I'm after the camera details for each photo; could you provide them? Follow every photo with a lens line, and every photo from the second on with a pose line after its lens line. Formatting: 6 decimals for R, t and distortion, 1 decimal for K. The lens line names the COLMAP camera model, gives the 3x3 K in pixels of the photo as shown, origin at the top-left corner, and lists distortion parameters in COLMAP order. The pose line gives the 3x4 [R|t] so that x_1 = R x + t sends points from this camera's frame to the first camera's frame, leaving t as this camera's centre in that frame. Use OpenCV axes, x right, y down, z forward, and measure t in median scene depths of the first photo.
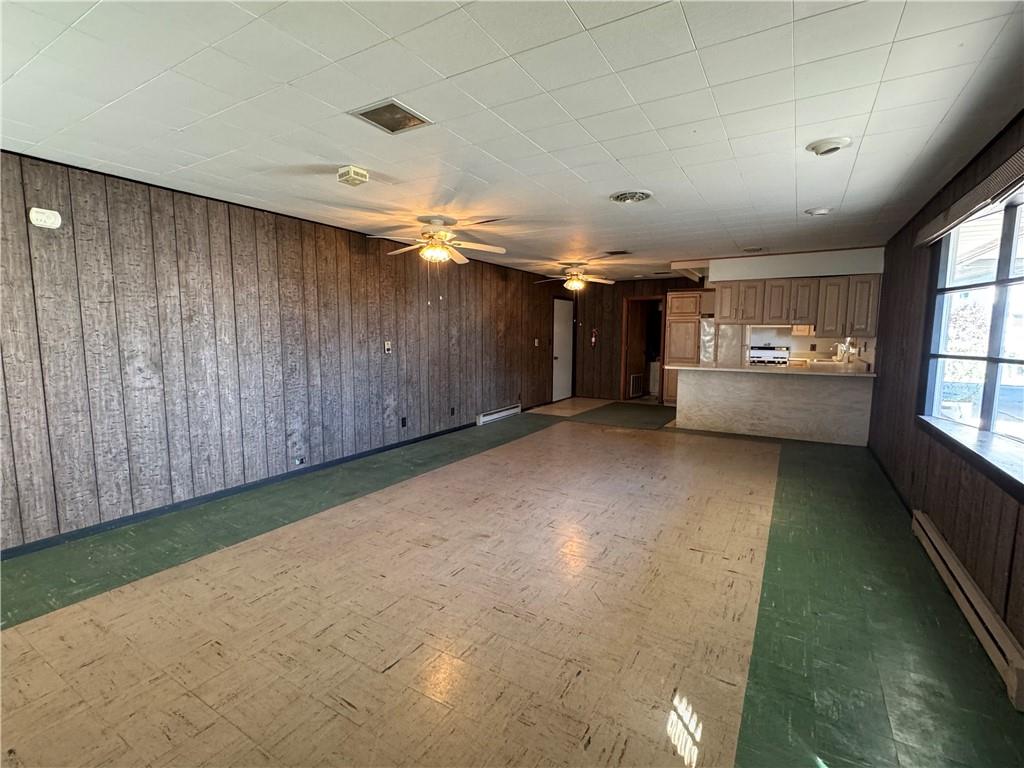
lens RADIAL K [[477.2, 0, 510.8], [0, 477.2, 384.4], [0, 0, 1]] dist [-0.001194, -0.000137]
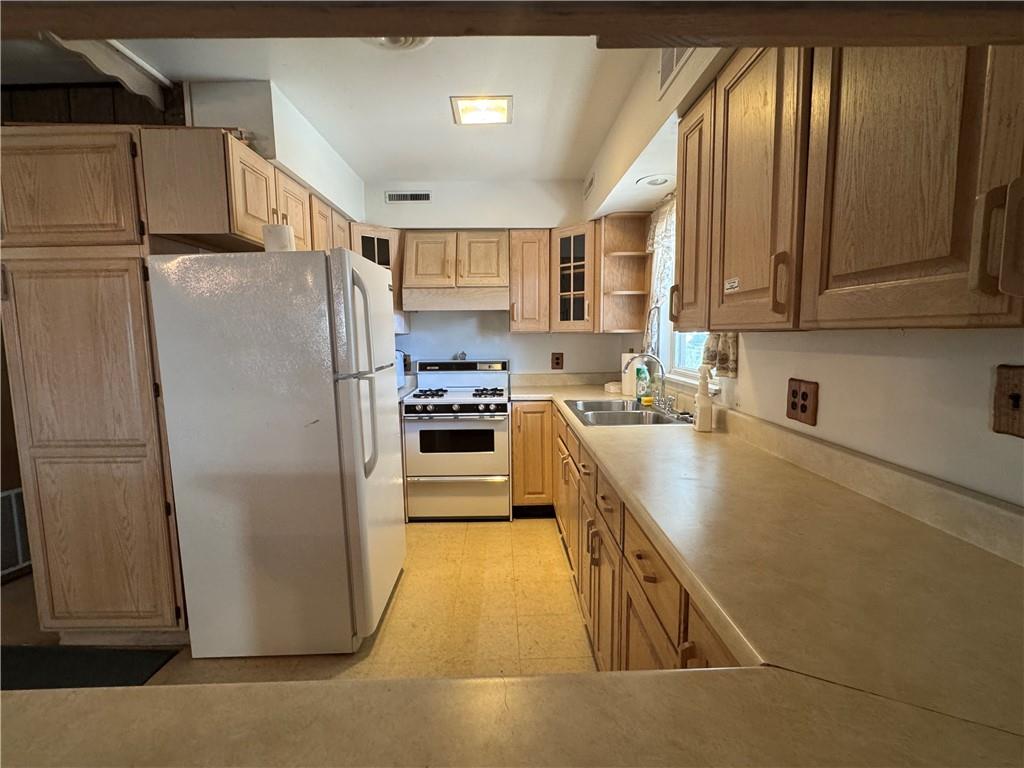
lens RADIAL K [[477.2, 0, 510.0], [0, 477.2, 383.8], [0, 0, 1]] dist [-0.001194, -0.000137]
pose [[0.851612, -0.069285, 0.519574, 0.379318], [0.071740, 0.997304, 0.015404, -0.066114], [-0.519240, 0.024156, 0.854287, 0.663503]]
